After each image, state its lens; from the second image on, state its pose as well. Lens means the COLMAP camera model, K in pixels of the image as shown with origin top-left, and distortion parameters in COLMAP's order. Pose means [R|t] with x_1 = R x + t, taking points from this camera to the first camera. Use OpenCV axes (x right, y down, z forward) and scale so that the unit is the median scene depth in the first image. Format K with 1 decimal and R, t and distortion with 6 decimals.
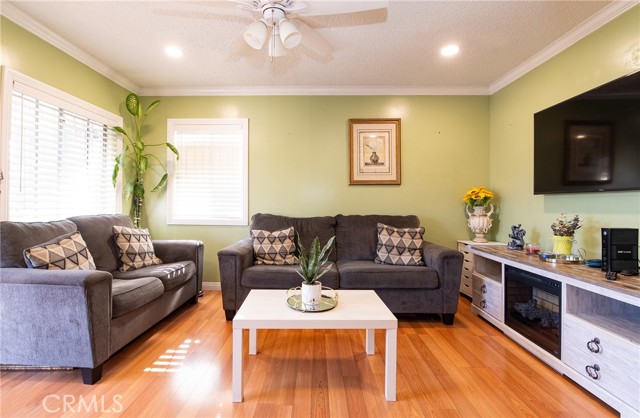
lens RADIAL K [[287.3, 0, 320.0], [0, 287.3, 209.0], [0, 0, 1]] dist [-0.001940, -0.000529]
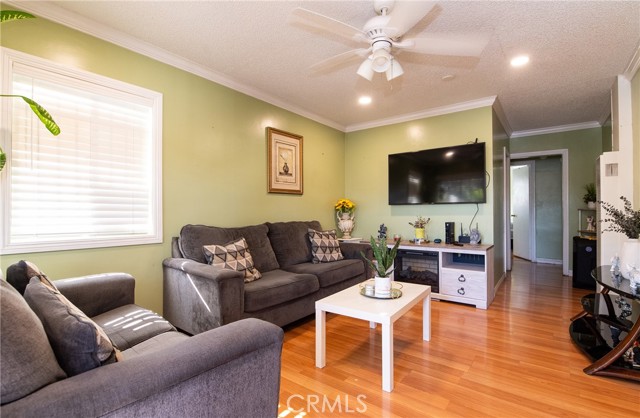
lens RADIAL K [[287.9, 0, 331.5], [0, 287.9, 215.8], [0, 0, 1]] dist [0.000312, -0.000101]
pose [[0.597961, -0.019242, 0.801294, -0.653401], [0.020802, 0.999748, 0.008484, -0.008103], [-0.801255, 0.011595, 0.598211, 0.257374]]
